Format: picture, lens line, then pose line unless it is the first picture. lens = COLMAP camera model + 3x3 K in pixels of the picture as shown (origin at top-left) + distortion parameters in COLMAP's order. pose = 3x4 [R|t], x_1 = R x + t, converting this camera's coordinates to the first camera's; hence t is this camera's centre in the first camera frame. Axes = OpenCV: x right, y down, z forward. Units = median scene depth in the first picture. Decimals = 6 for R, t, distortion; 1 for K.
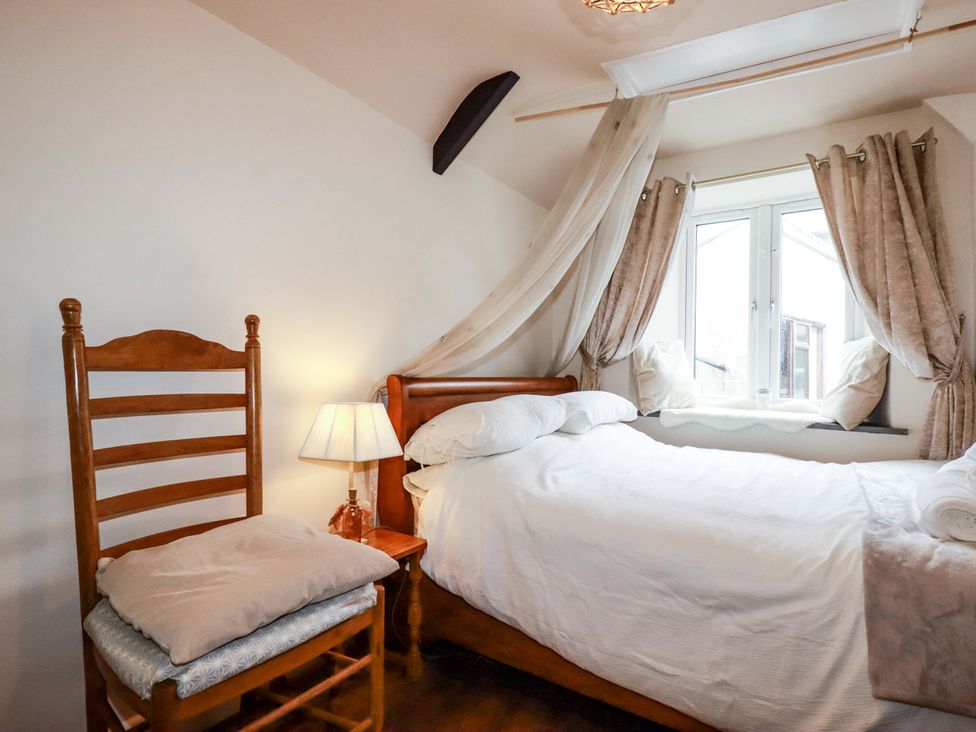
lens RADIAL K [[543.5, 0, 496.1], [0, 543.5, 360.0], [0, 0, 1]] dist [0.000585, -0.015693]
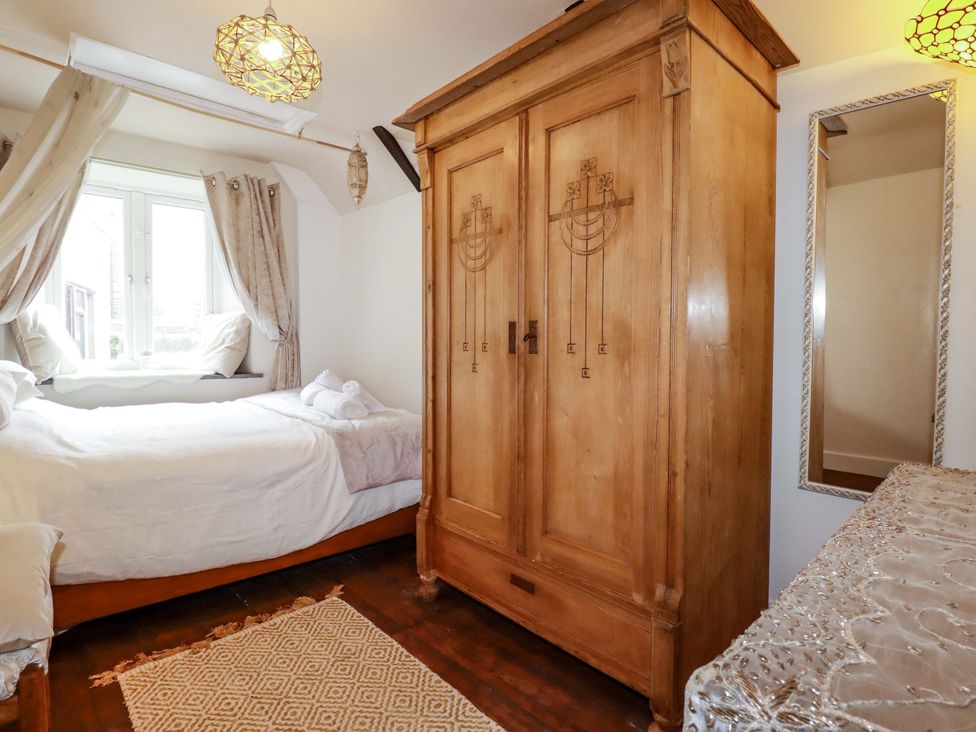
lens RADIAL K [[556.8, 0, 490.8], [0, 556.8, 363.1], [0, 0, 1]] dist [0.008208, -0.021536]
pose [[0.235267, -0.054422, 0.970406, -0.620753], [-0.015950, 0.998080, 0.059841, -0.008185], [-0.971800, -0.029557, 0.233948, -0.007572]]
